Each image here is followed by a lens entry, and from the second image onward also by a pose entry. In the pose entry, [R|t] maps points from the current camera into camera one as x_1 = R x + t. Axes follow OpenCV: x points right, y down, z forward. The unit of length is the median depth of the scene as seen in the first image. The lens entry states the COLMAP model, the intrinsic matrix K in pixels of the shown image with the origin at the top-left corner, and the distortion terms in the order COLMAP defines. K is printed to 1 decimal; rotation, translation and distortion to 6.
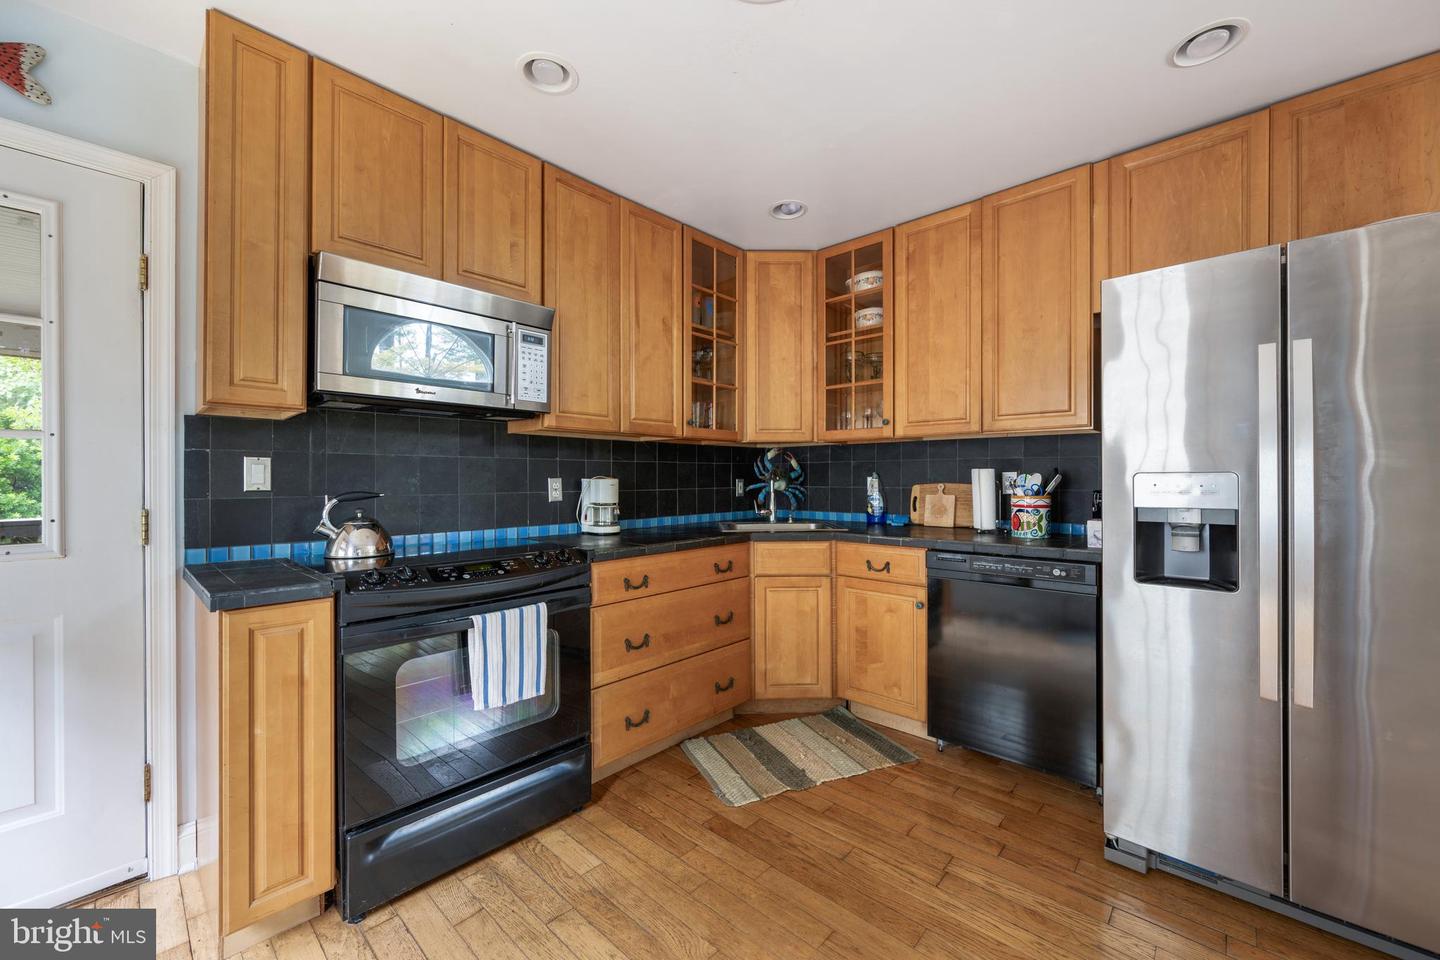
lens RADIAL K [[560.9, 0, 711.1], [0, 560.9, 479.7], [0, 0, 1]] dist [-0.000765, -0.000062]
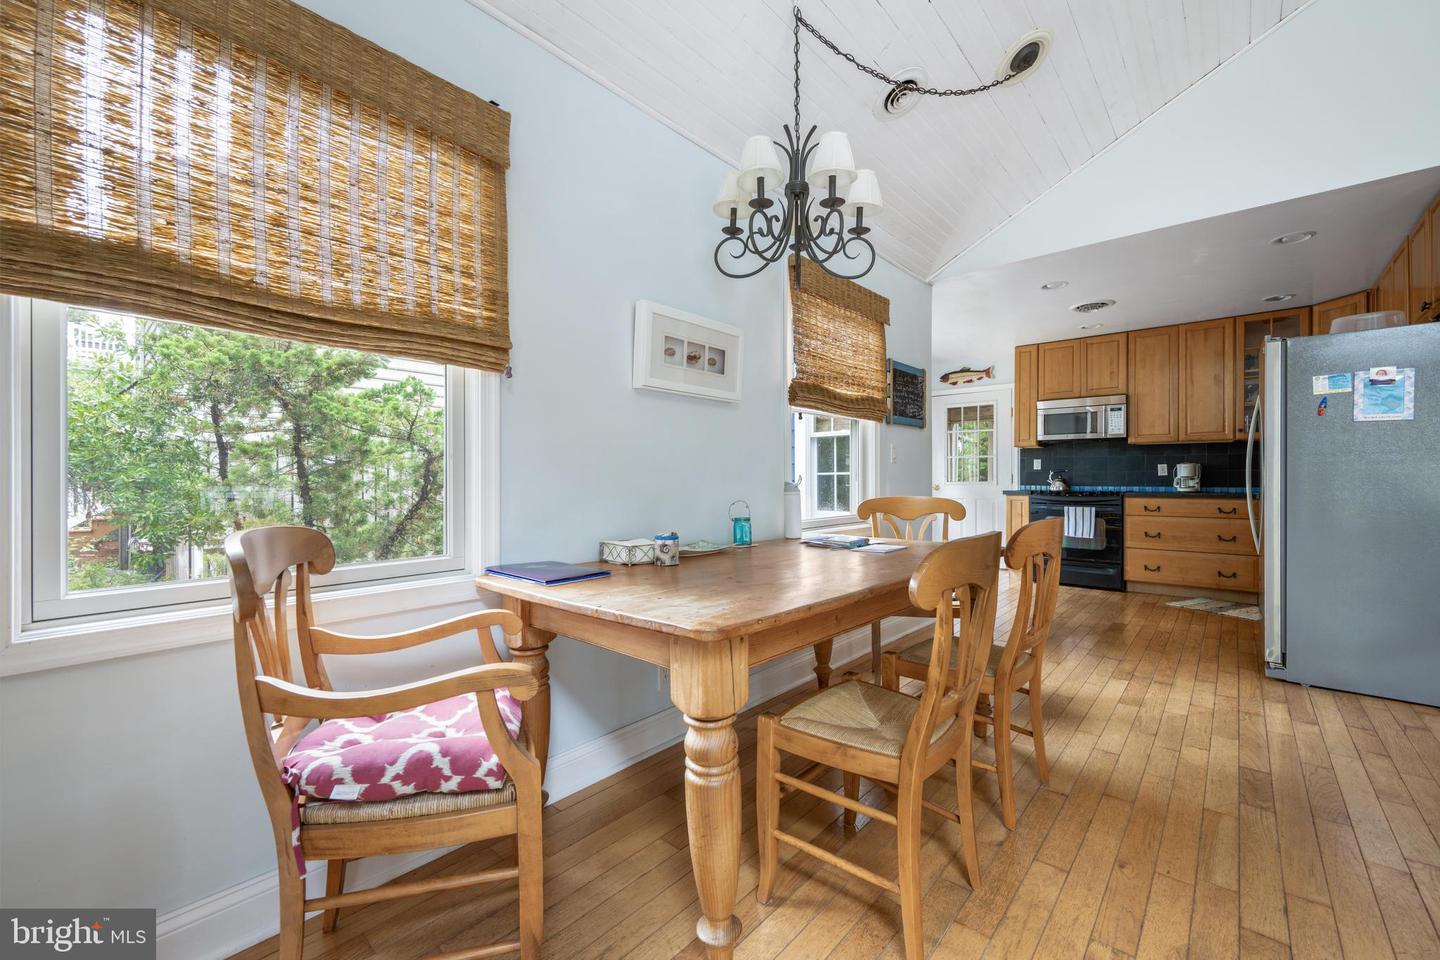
lens RADIAL K [[594.4, 0, 722.5], [0, 594.4, 479.3], [0, 0, 1]] dist [0.006949, -0.000394]
pose [[0.044183, 0.003468, -0.999017, 2.268853], [-0.001425, 0.999993, 0.003409, 0.058413], [0.999022, 0.001273, 0.044188, -0.882909]]
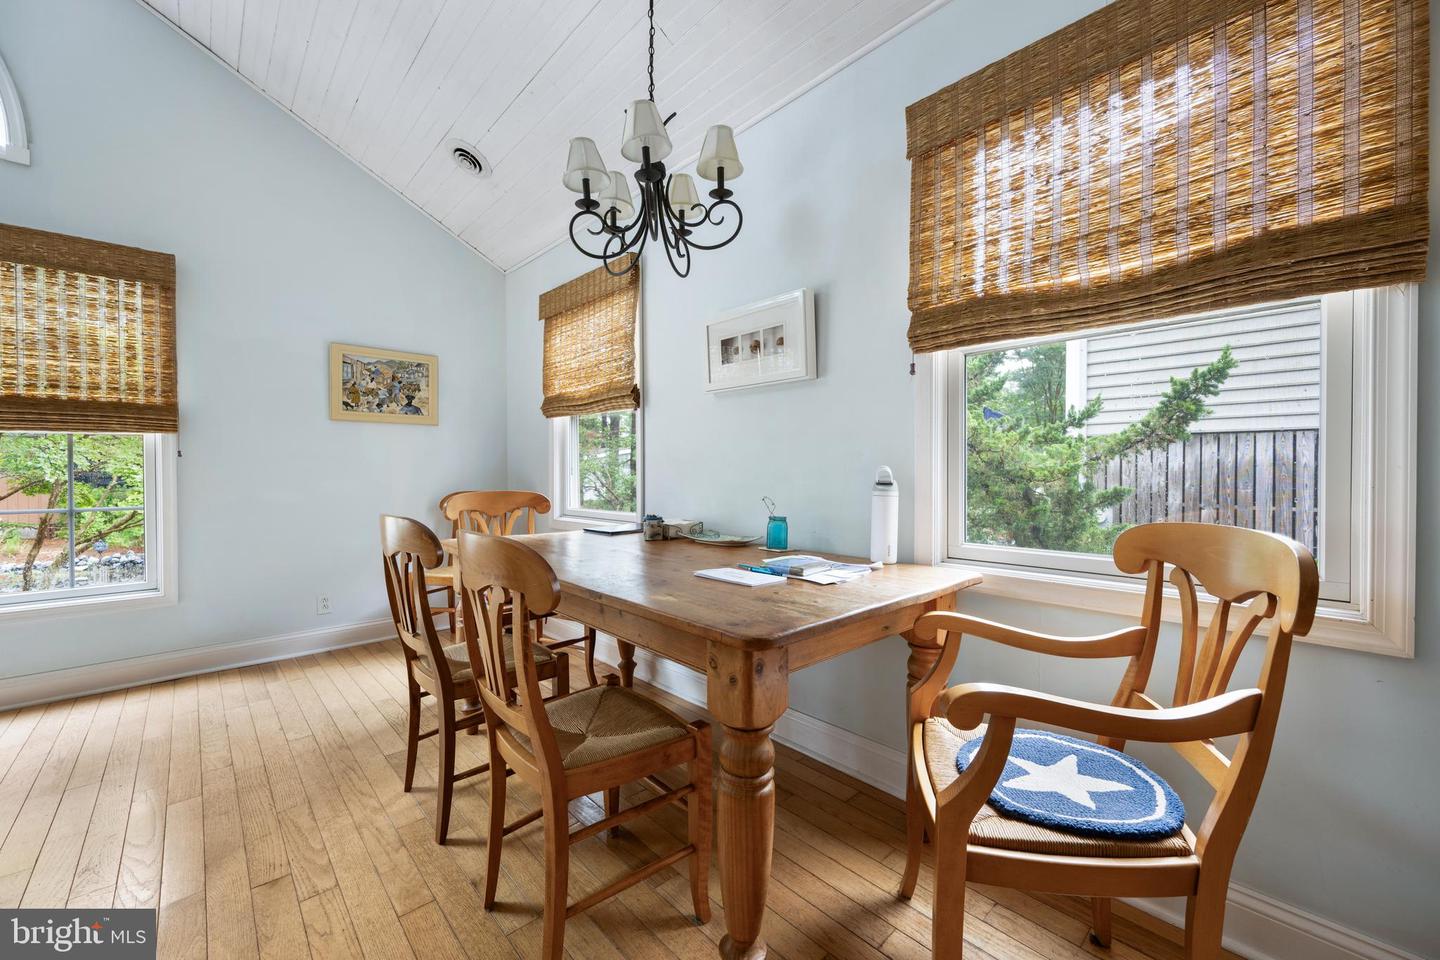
lens RADIAL K [[565.3, 0, 720.0], [0, 565.3, 480.0], [0, 0, 1]] dist [-0.000948, 0.000080]
pose [[-0.998438, 0.003201, 0.055786, 1.123698], [0.004080, 0.999869, 0.015657, 0.060575], [-0.055728, 0.015860, -0.998320, 0.183401]]
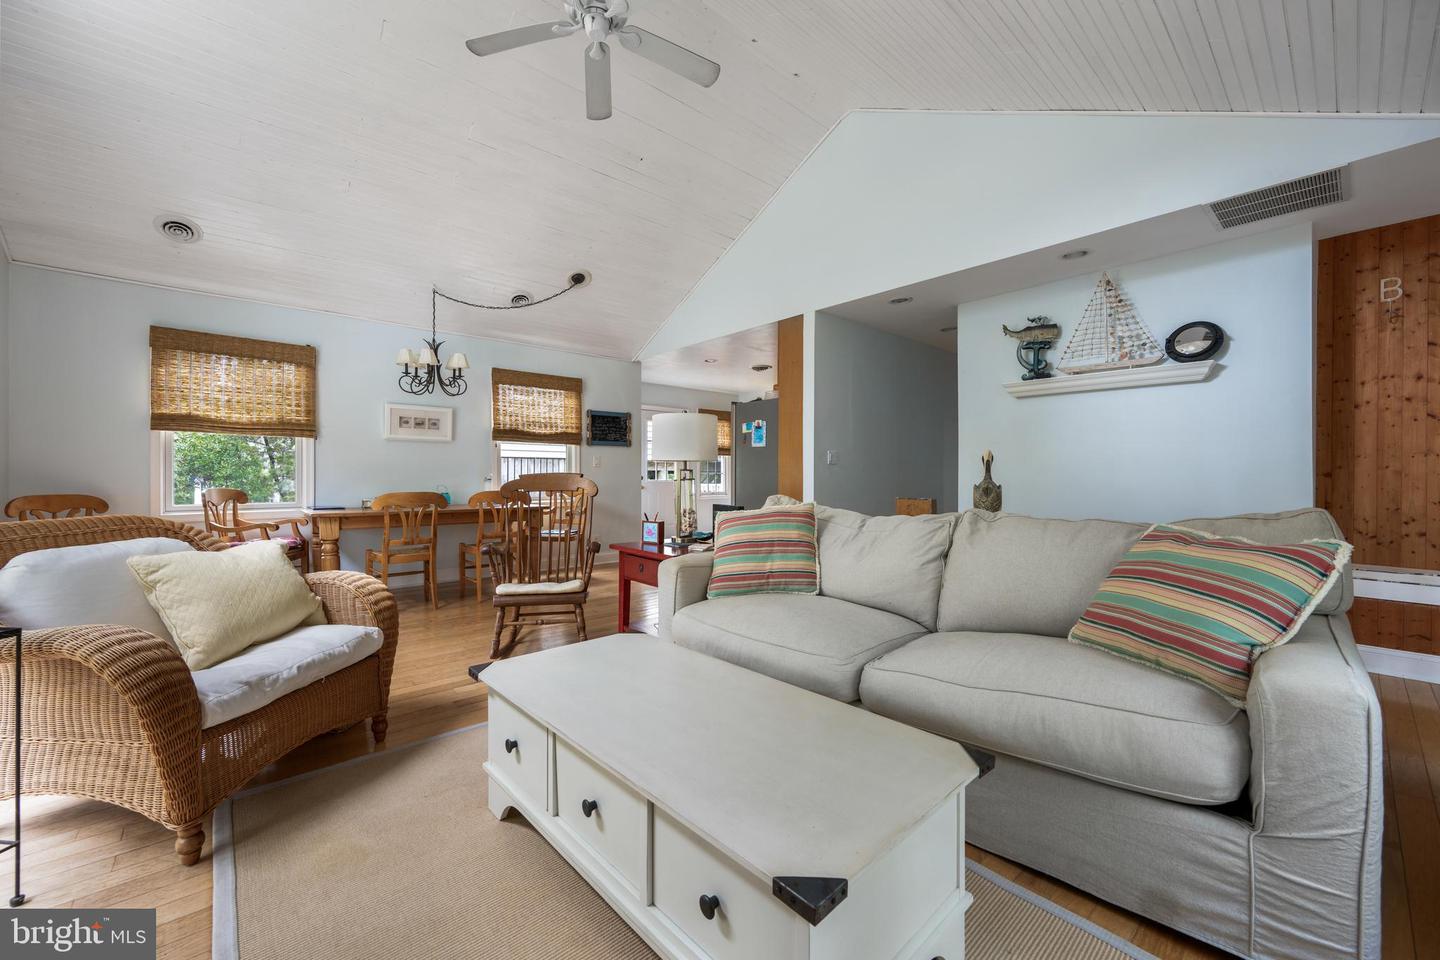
lens RADIAL K [[575.0, 0, 720.0], [0, 575.0, 480.0], [0, 0, 1]] dist [-0.002381, -0.000112]
pose [[-0.082297, 0.010304, -0.996555, 3.591332], [-0.000026, 0.999947, 0.010342, 0.054905], [0.996608, 0.000877, -0.082292, 0.673818]]
